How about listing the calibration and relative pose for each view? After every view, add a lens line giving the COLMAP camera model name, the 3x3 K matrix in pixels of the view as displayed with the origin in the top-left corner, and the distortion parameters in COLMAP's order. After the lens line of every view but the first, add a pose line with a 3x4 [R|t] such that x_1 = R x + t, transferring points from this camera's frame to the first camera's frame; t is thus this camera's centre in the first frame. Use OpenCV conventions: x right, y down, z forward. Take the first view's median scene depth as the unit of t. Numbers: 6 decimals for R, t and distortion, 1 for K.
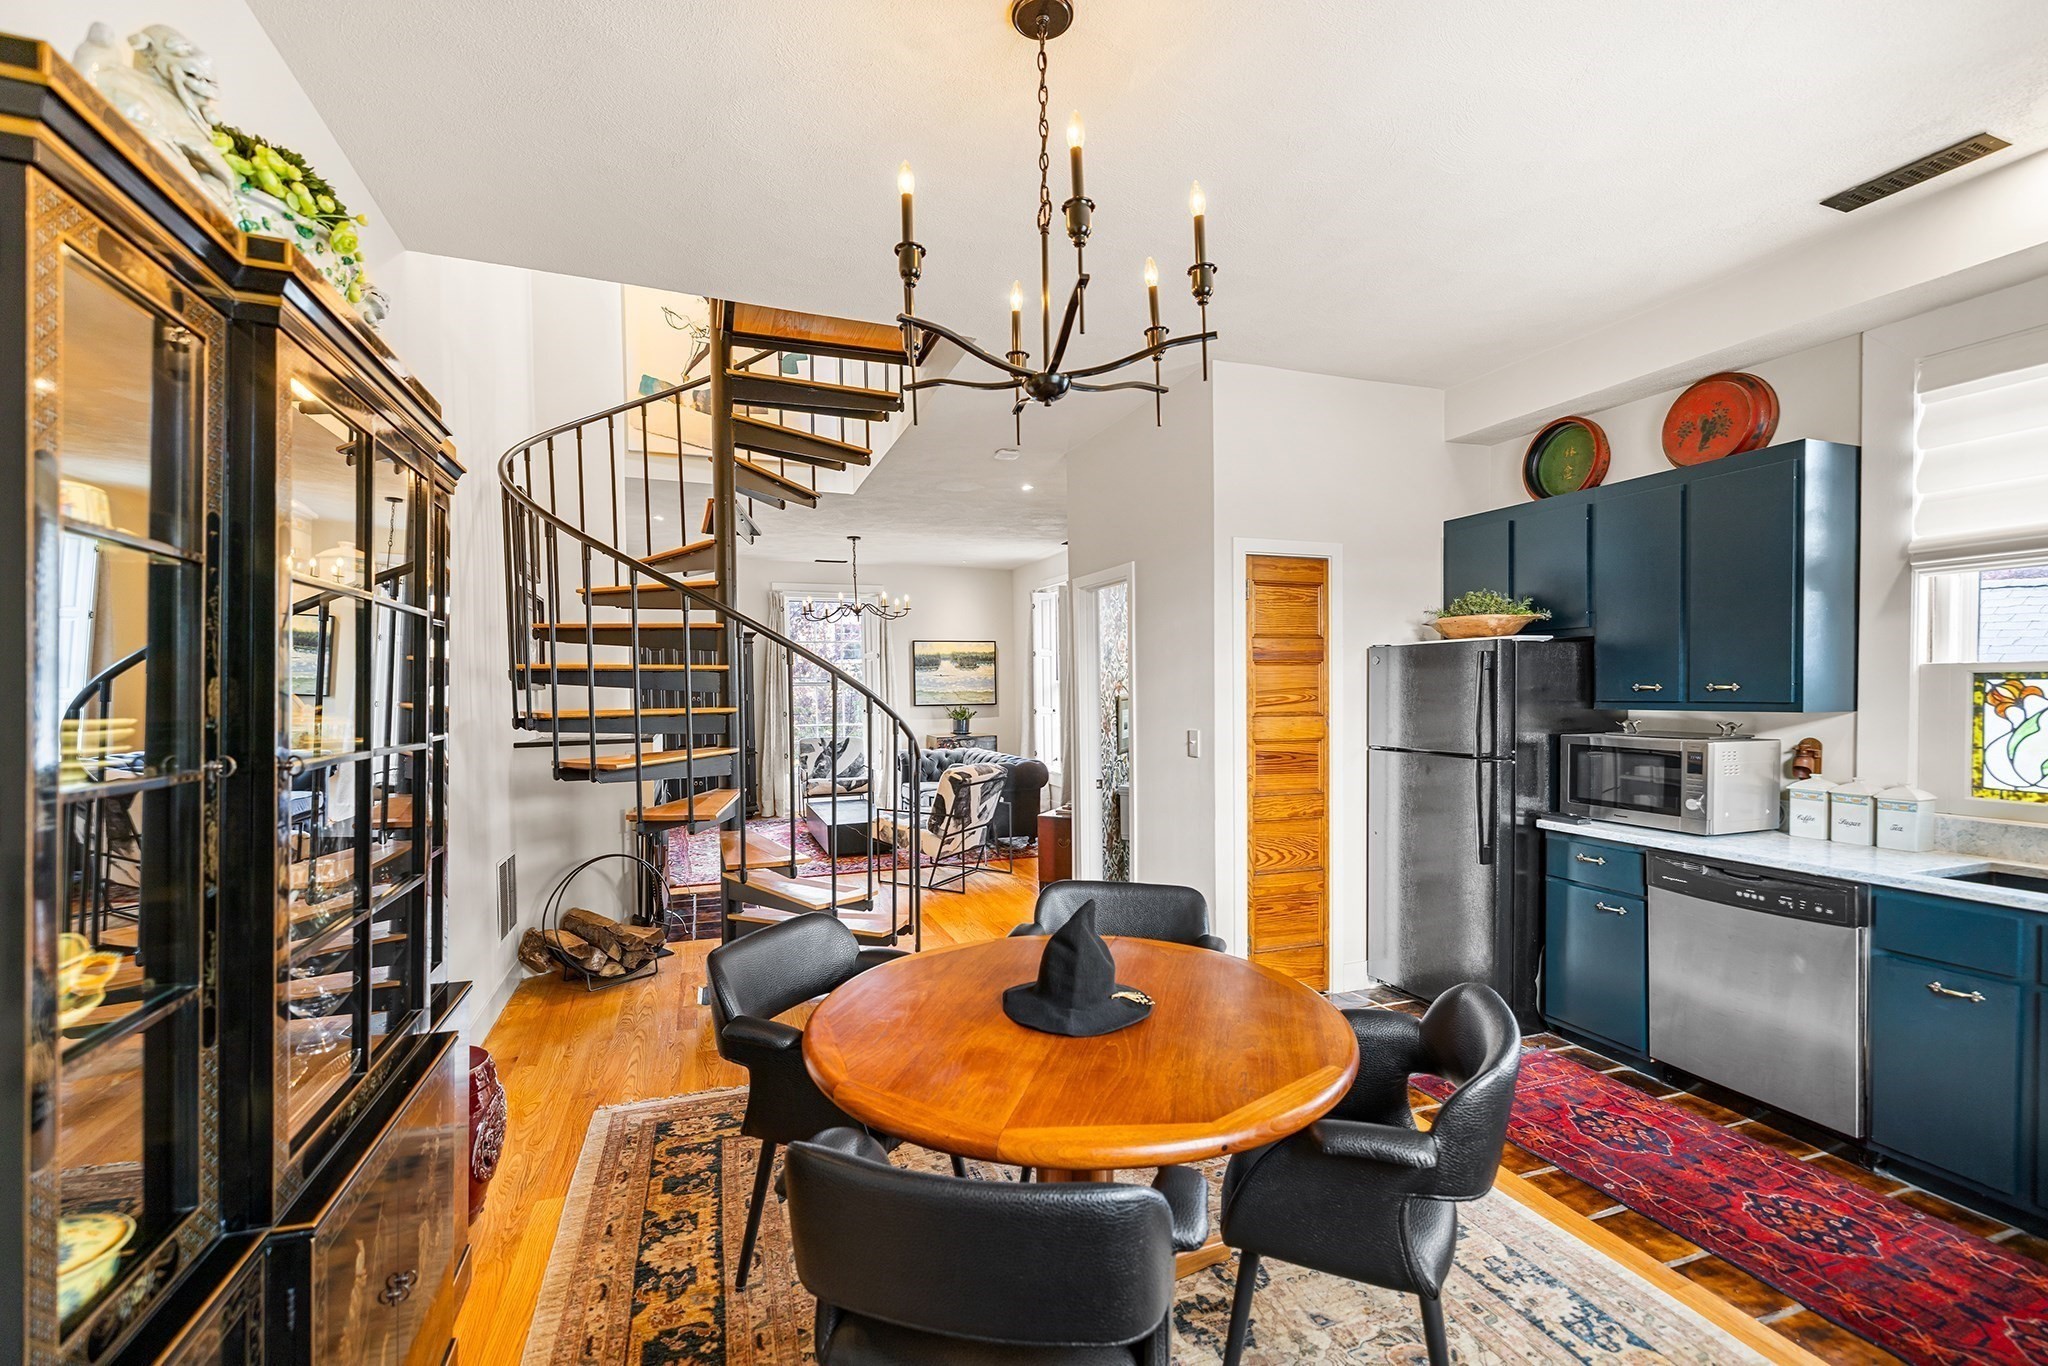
lens RADIAL K [[857.2, 0, 1008.9], [0, 857.2, 689.1], [0, 0, 1]] dist [0.000223, -0.000550]
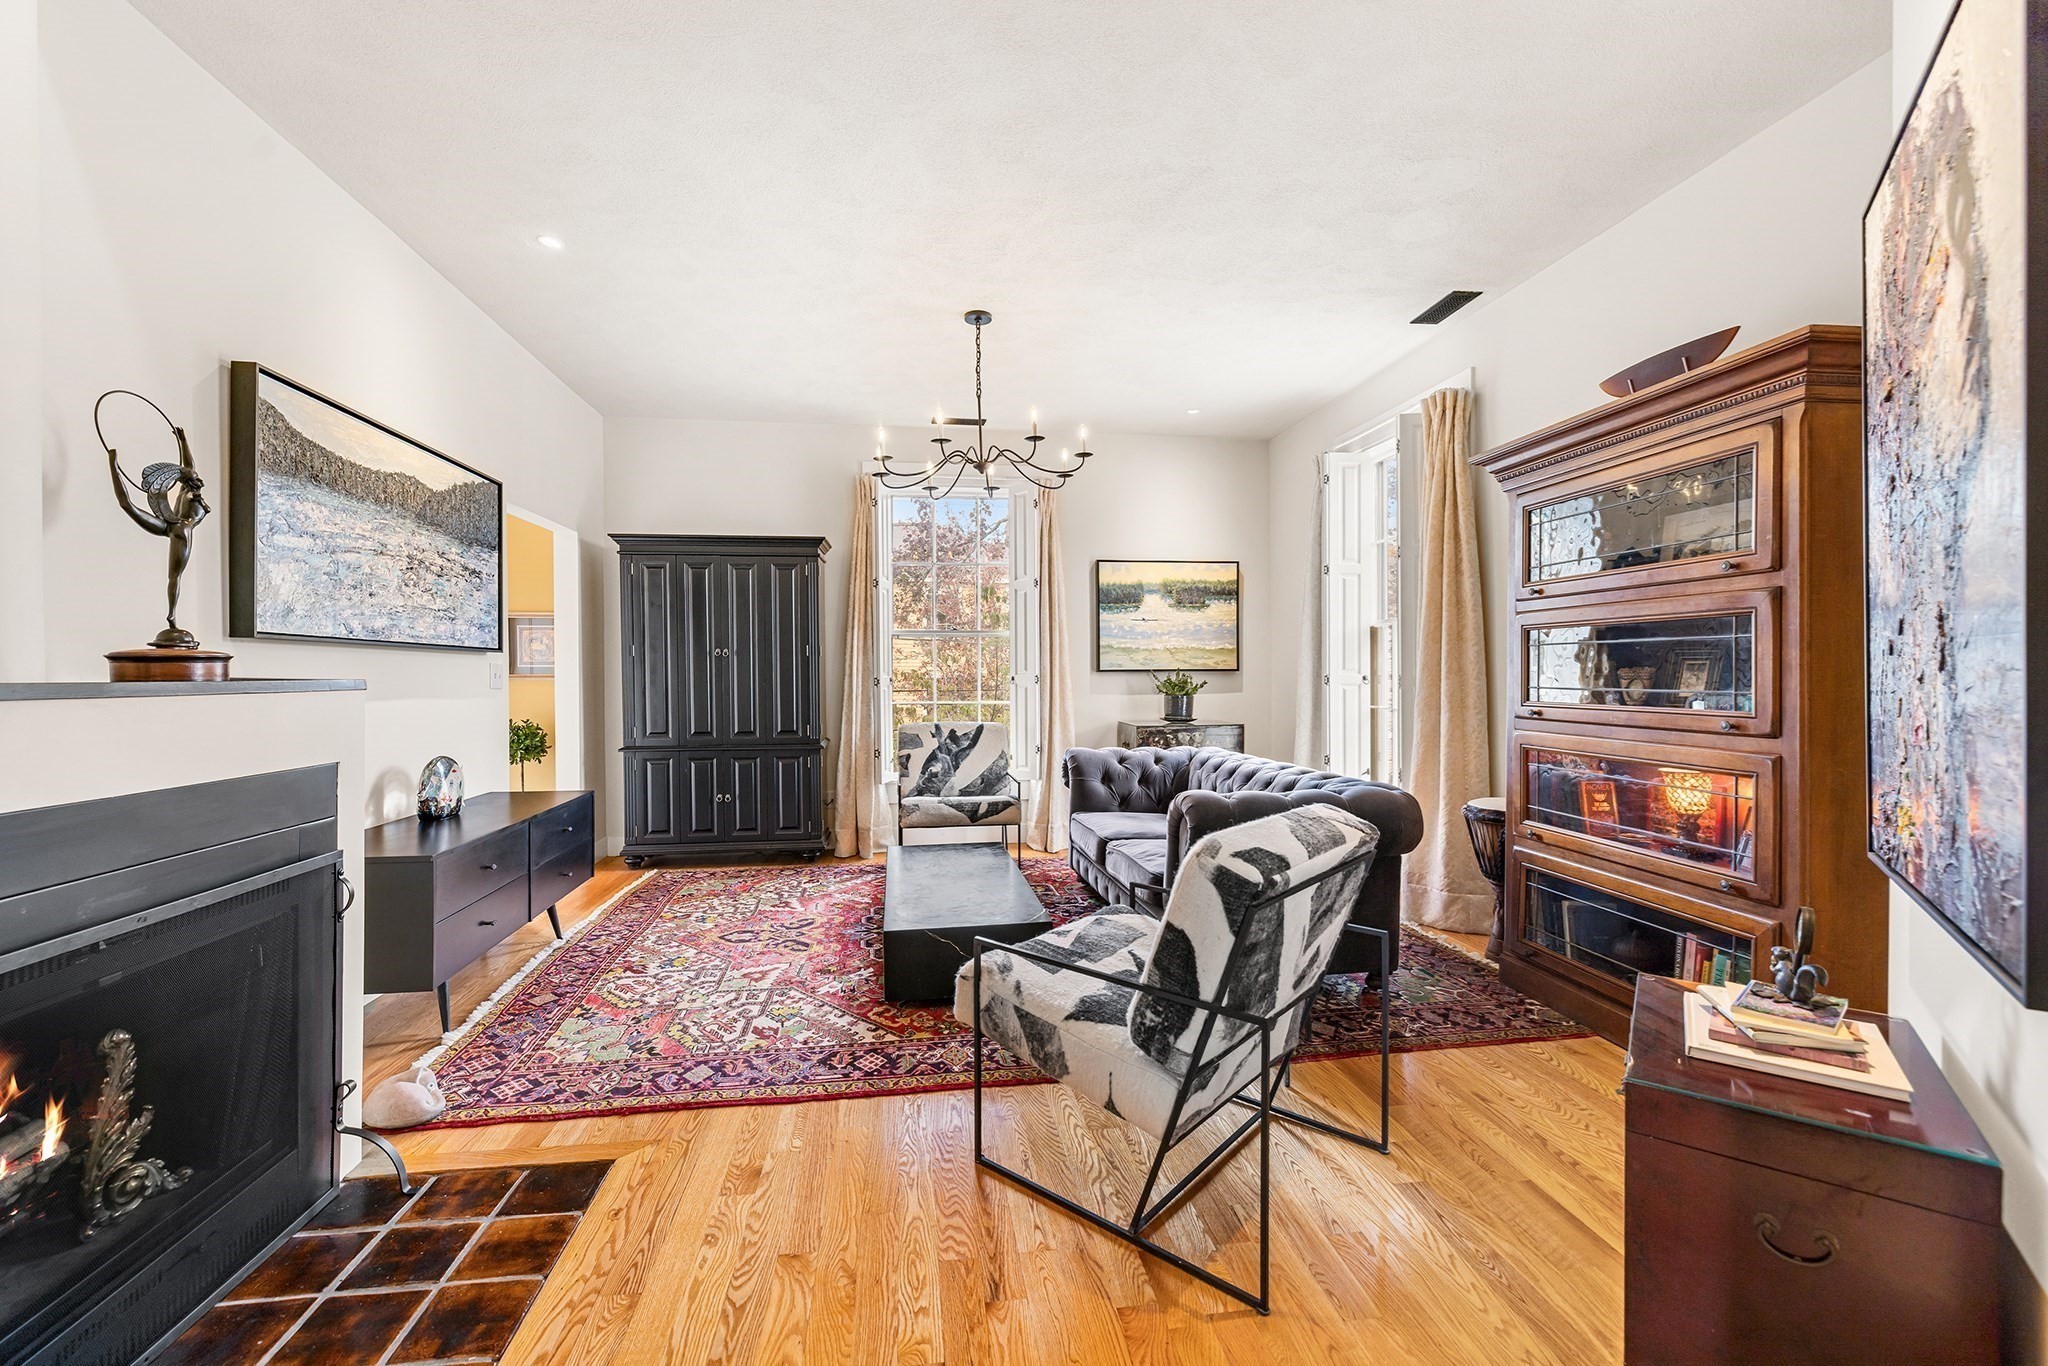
lens RADIAL K [[857.2, 0, 1024.5], [0, 857.2, 683.6], [0, 0, 1]] dist [0.000223, -0.000550]
pose [[0.980085, 0.007764, -0.198426, -0.046852], [-0.006715, 0.999960, 0.005956, 0.026659], [0.198464, -0.004505, 0.980098, 0.452222]]
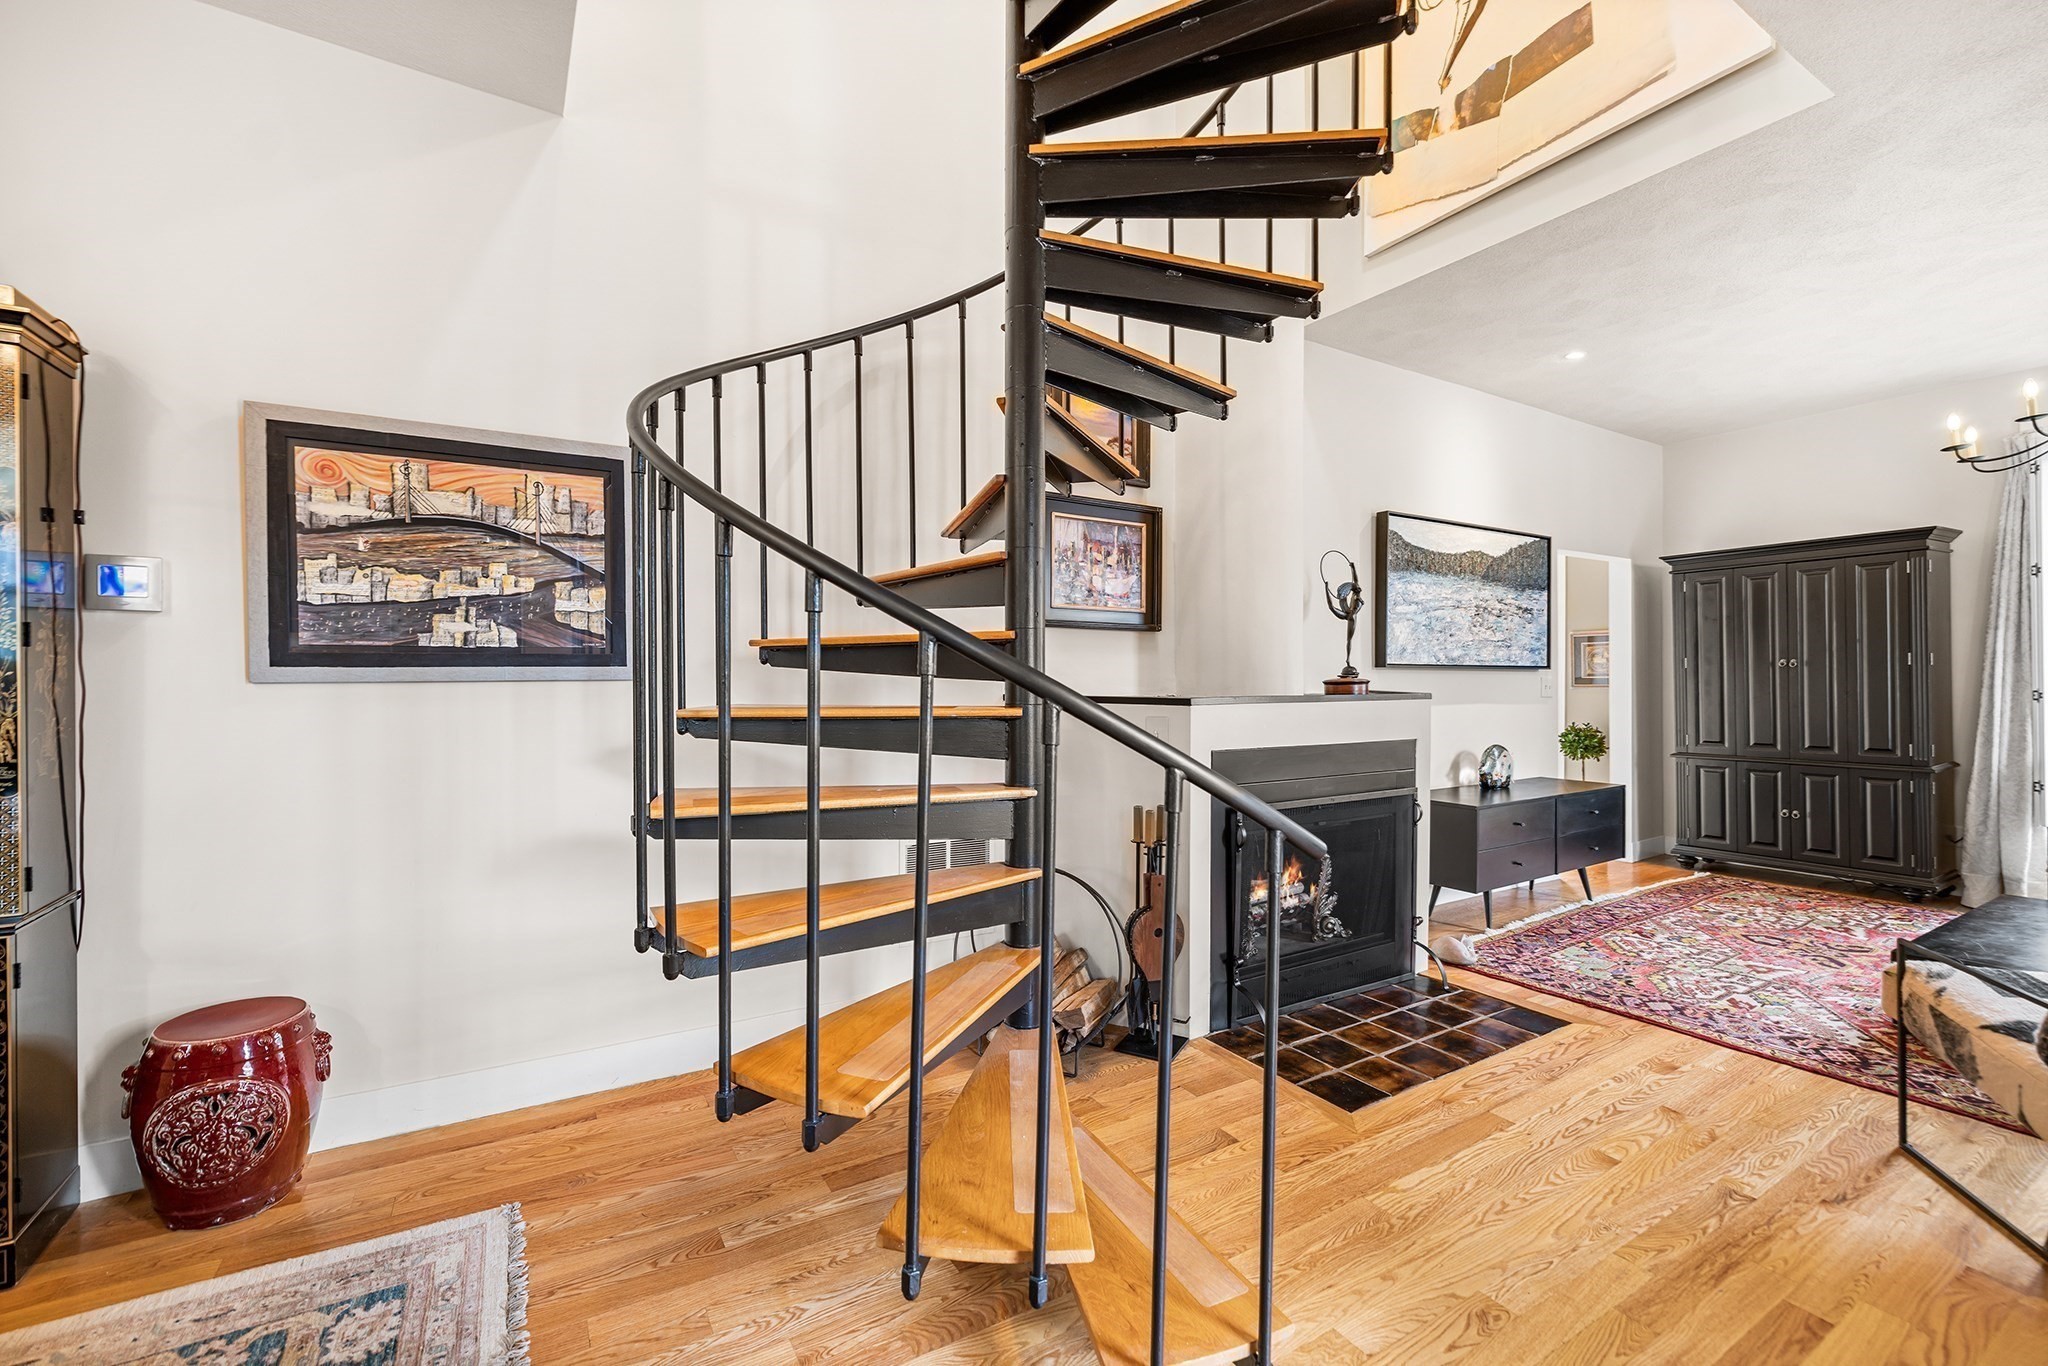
lens RADIAL K [[857.2, 0, 1016.6], [0, 857.2, 685.3], [0, 0, 1]] dist [0.000223, -0.000550]
pose [[0.197029, 0.010945, -0.980337, 0.102150], [-0.003145, 0.999940, 0.010532, 0.020316], [0.980393, 0.001008, 0.197051, 0.365677]]
